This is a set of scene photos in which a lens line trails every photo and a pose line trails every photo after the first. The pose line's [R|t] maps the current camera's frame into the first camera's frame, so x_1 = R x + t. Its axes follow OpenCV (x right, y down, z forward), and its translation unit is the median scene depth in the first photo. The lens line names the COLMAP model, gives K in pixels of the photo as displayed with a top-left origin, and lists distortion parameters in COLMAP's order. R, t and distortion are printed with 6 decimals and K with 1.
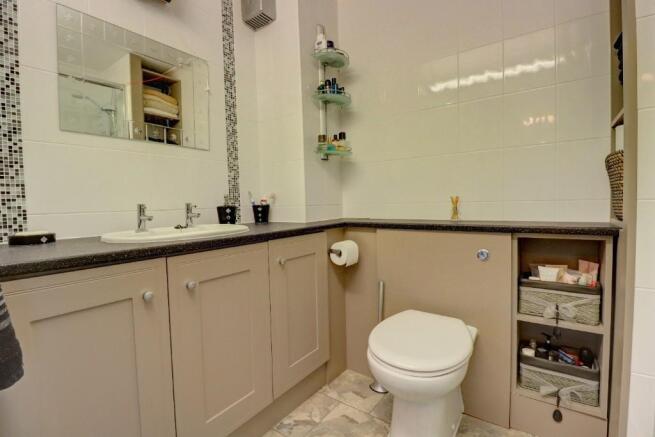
lens RADIAL K [[294.7, 0, 327.5], [0, 294.7, 218.5], [0, 0, 1]] dist [0.001014, -0.014598]
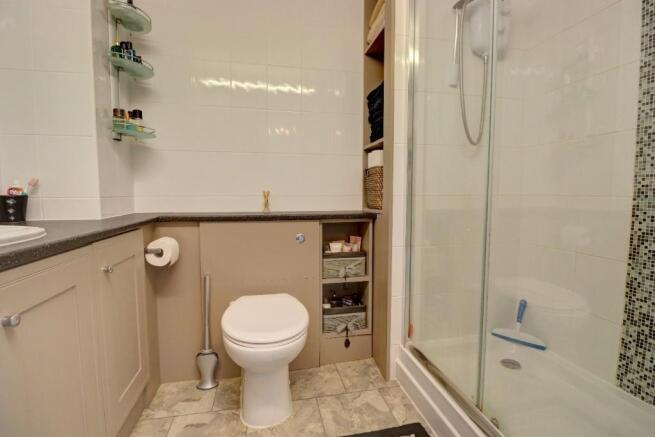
lens RADIAL K [[294.7, 0, 327.5], [0, 294.7, 218.5], [0, 0, 1]] dist [0.001014, -0.014598]
pose [[0.679182, -0.039731, 0.732894, -0.286091], [0.023225, 0.999197, 0.032644, 0.000849], [-0.733602, -0.005150, 0.679559, 0.055108]]
